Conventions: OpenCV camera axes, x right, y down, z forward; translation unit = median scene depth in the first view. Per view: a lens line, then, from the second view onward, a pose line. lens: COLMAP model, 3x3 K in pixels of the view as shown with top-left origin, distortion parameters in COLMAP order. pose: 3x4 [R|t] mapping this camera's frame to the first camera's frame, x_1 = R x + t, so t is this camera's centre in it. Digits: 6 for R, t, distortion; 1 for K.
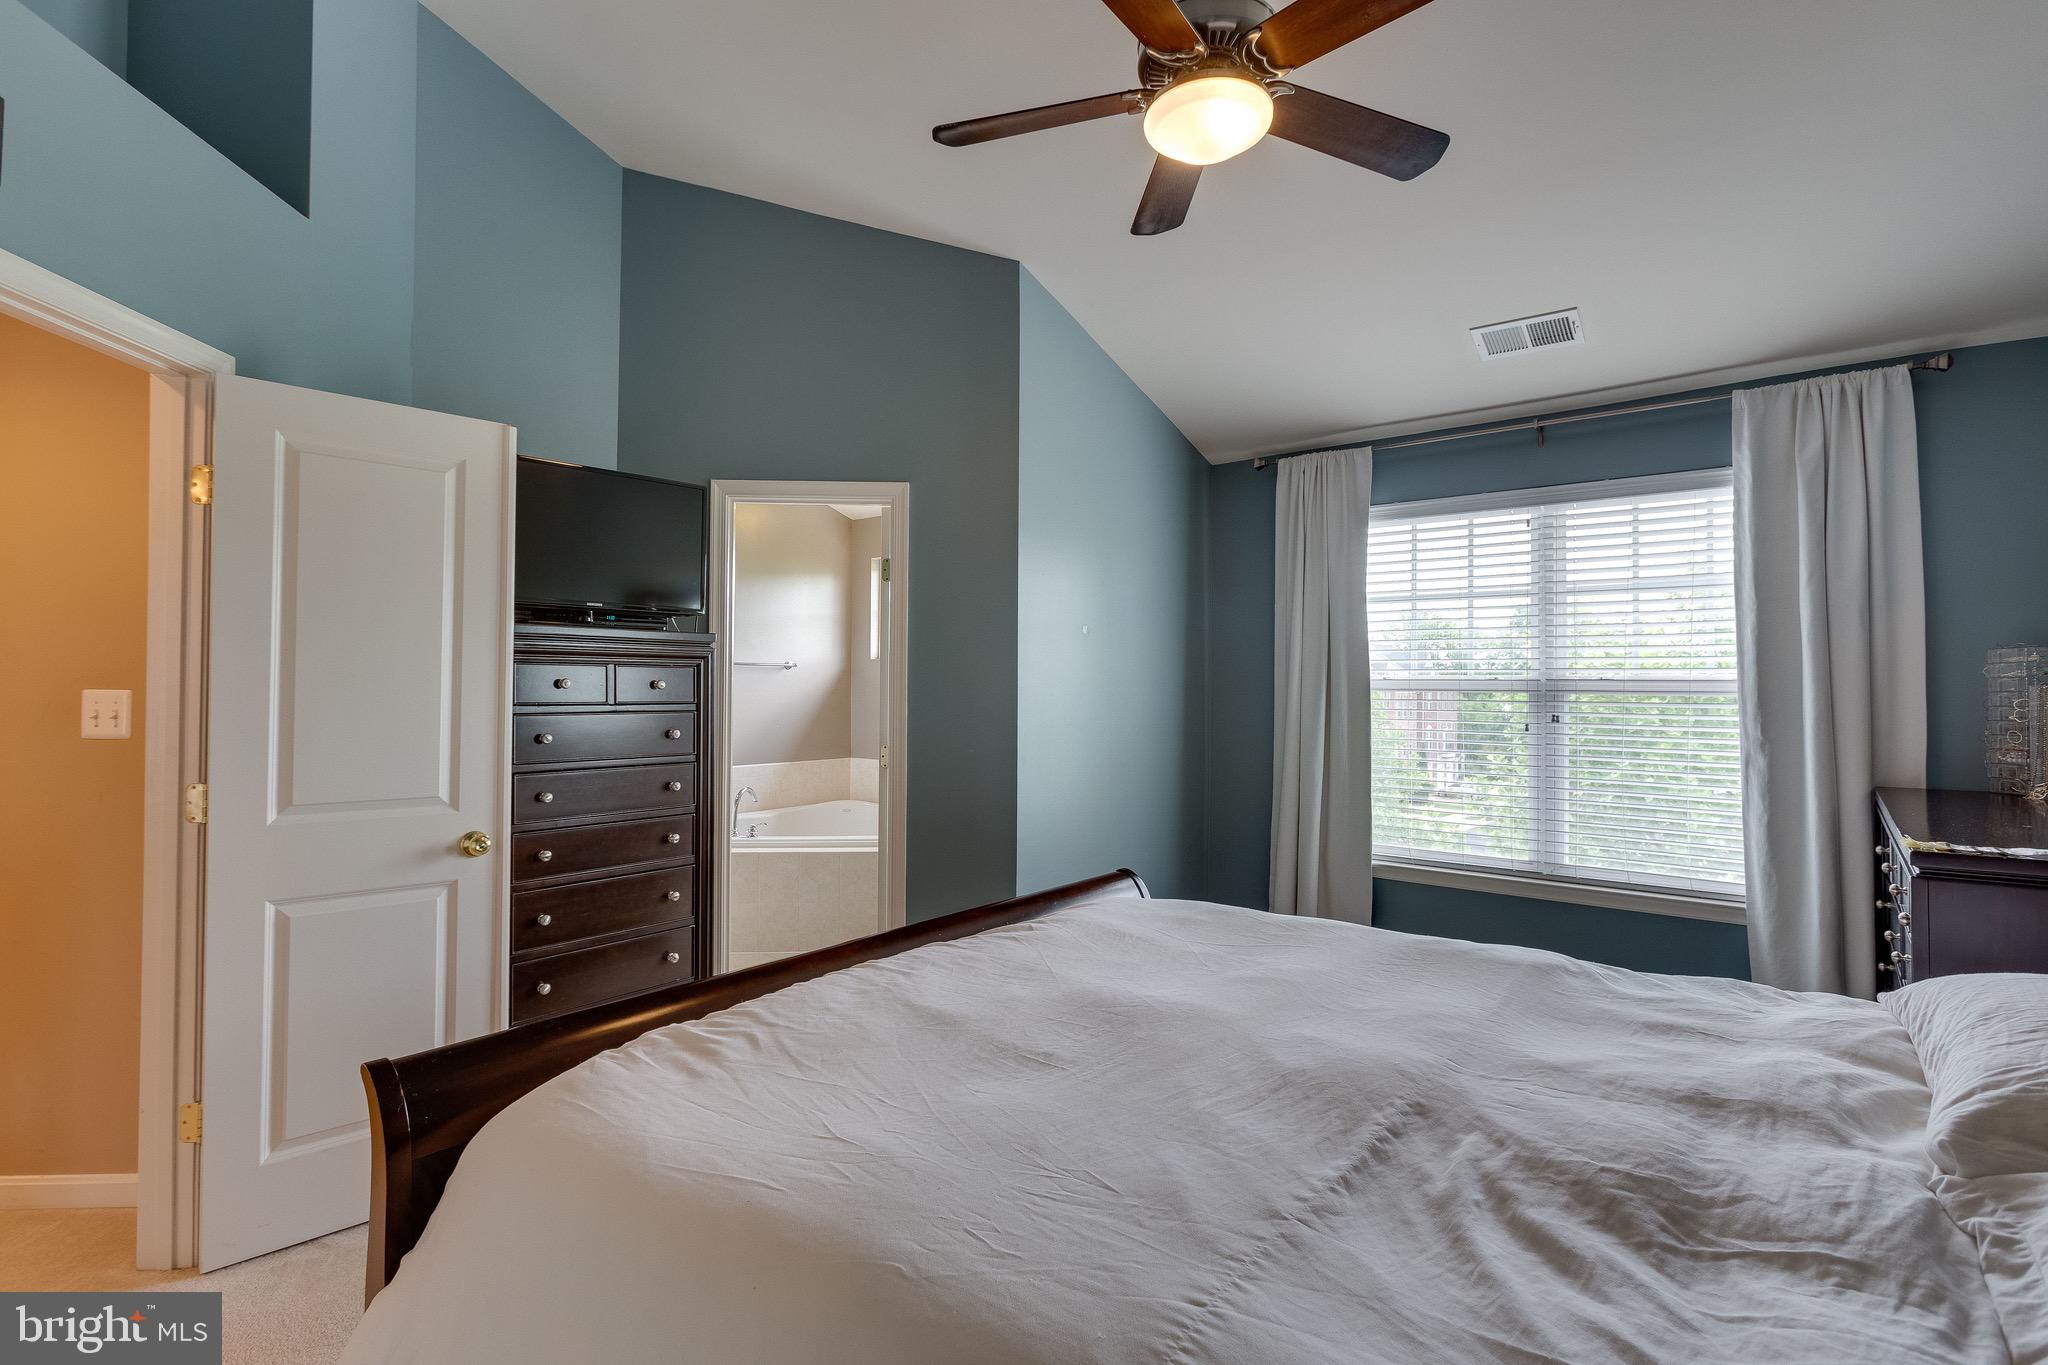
lens RADIAL K [[957.0, 0, 1023.7], [0, 957.0, 690.6], [0, 0, 1]] dist [-0.010161, 0.000043]
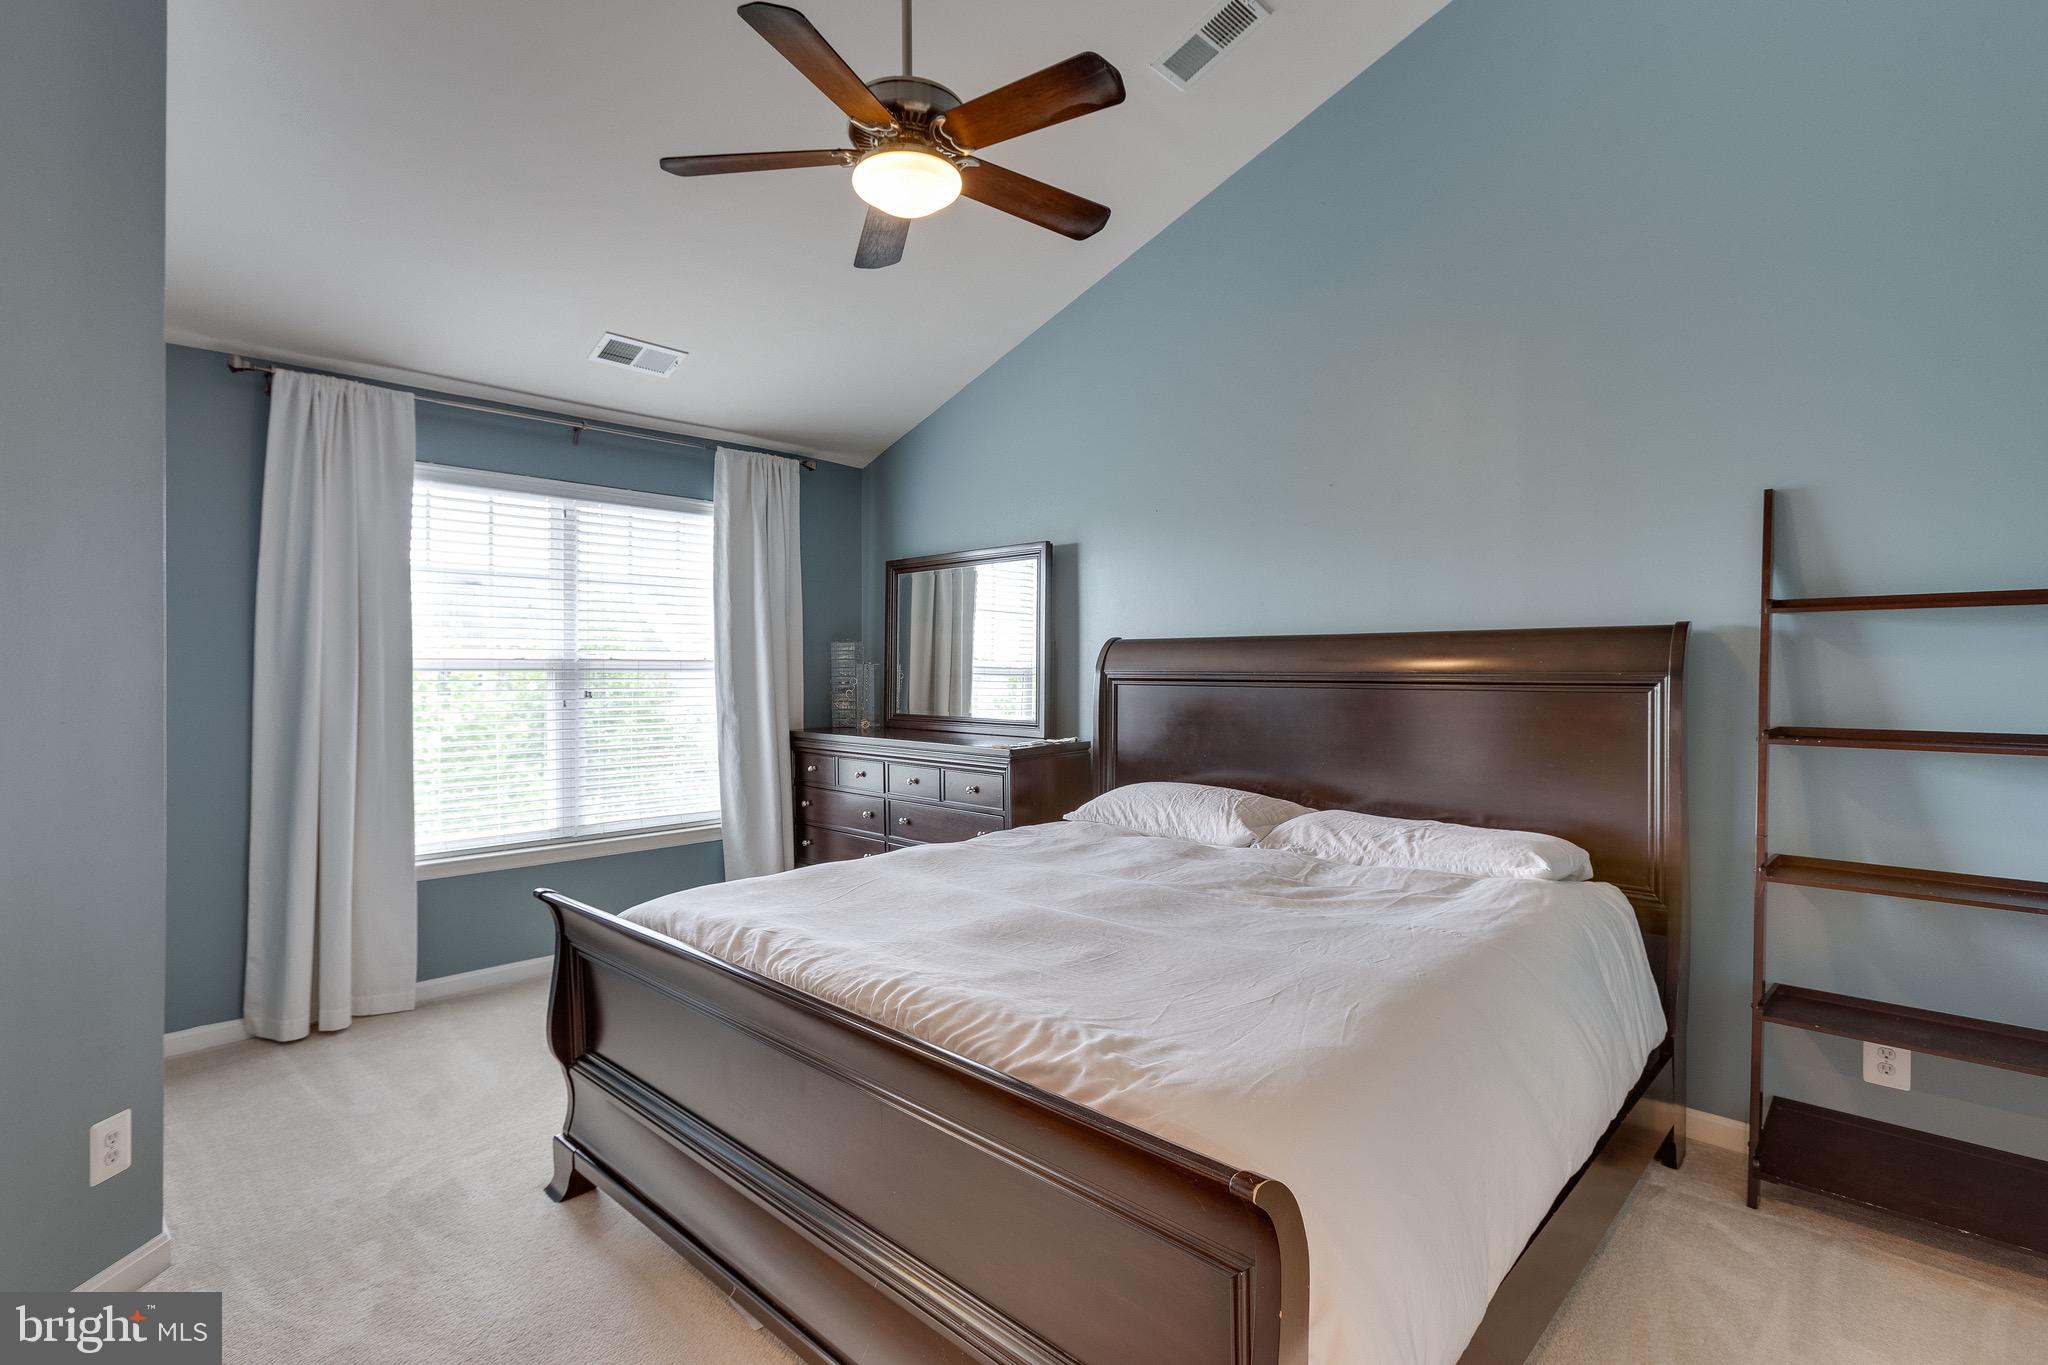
lens RADIAL K [[957.0, 0, 1025.3], [0, 957.0, 673.5], [0, 0, 1]] dist [-0.010161, 0.000043]
pose [[0.093129, -0.010684, 0.995597, -0.559030], [0.006550, 0.999927, 0.010118, -0.003154], [-0.995632, 0.005579, 0.093193, 0.432306]]
